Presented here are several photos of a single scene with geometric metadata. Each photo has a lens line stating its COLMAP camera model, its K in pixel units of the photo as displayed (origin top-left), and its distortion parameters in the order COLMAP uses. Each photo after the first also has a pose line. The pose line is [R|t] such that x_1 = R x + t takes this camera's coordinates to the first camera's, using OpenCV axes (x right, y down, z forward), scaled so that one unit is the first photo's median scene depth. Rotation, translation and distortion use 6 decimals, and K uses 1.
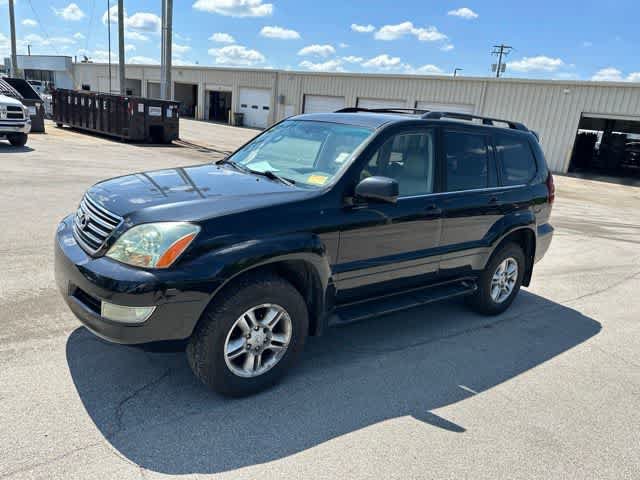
lens RADIAL K [[451.6, 0, 309.7], [0, 451.6, 238.7], [0, 0, 1]] dist [0.020280, -0.023836]
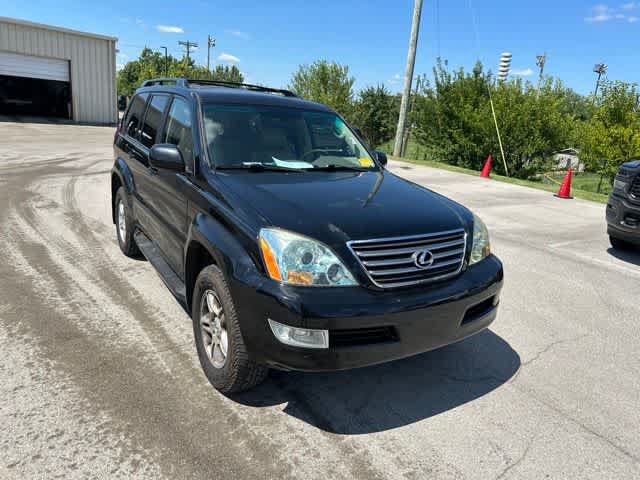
lens RADIAL K [[451.6, 0, 318.4], [0, 451.6, 239.3], [0, 0, 1]] dist [0.020280, -0.023836]
pose [[0.086828, -0.353957, 0.931223, -0.883001], [0.184312, 0.924323, 0.334149, -0.277930], [-0.979025, 0.142622, 0.145495, 0.710367]]
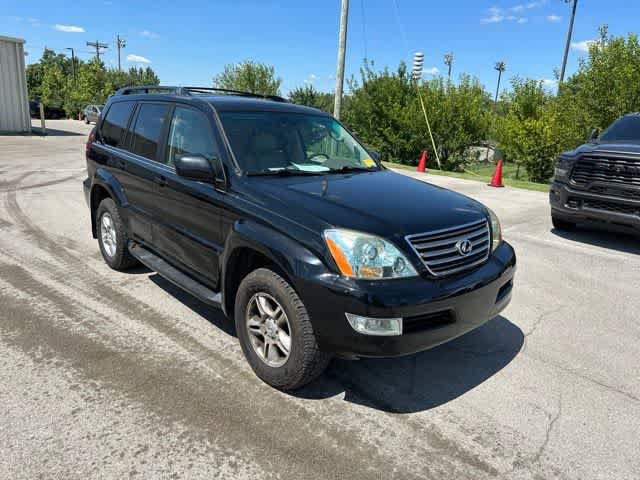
lens RADIAL K [[451.6, 0, 318.7], [0, 451.6, 239.7], [0, 0, 1]] dist [0.020280, -0.023836]
pose [[-0.087448, -0.354445, 0.930979, -0.920396], [0.194100, 0.910585, 0.364912, -0.322688], [-0.977076, 0.212614, -0.010831, 0.877217]]
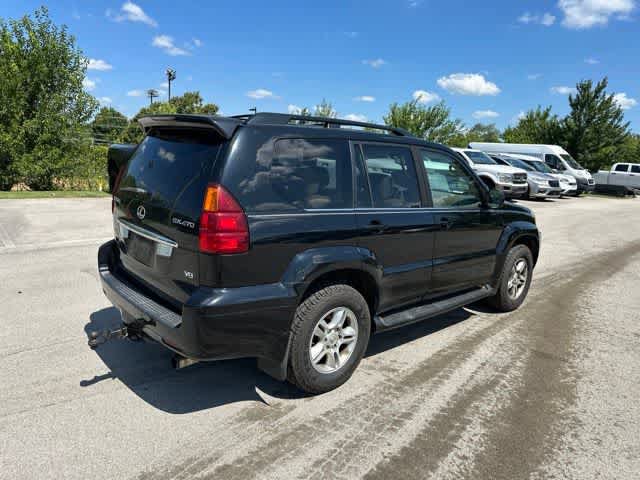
lens RADIAL K [[451.6, 0, 322.0], [0, 451.6, 245.0], [0, 0, 1]] dist [0.020280, -0.023836]
pose [[-0.983389, -0.133859, -0.122590, 0.333077], [-0.174567, 0.882506, 0.436704, -0.476361], [0.049730, 0.450850, -0.891214, 1.970489]]
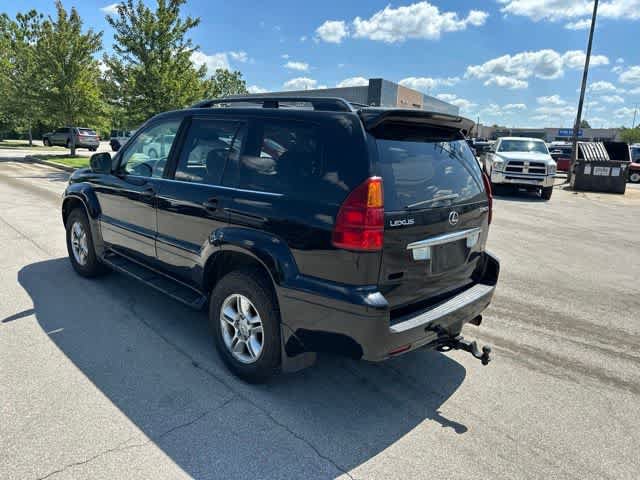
lens RADIAL K [[451.6, 0, 317.9], [0, 451.6, 238.4], [0, 0, 1]] dist [0.020280, -0.023836]
pose [[0.169978, 0.126303, -0.977320, 1.158678], [-0.286280, 0.955310, 0.073668, -0.126781], [0.942948, 0.267266, 0.198540, 0.991889]]
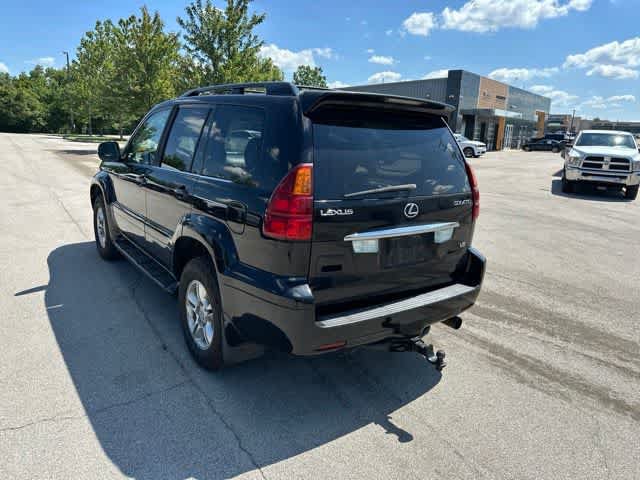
lens RADIAL K [[451.6, 0, 317.8], [0, 451.6, 235.9], [0, 0, 1]] dist [0.020280, -0.023836]
pose [[-0.003817, 0.133961, -0.990979, 1.153645], [-0.303297, 0.944151, 0.128799, -0.171618], [0.952888, 0.301053, 0.037026, 1.173307]]
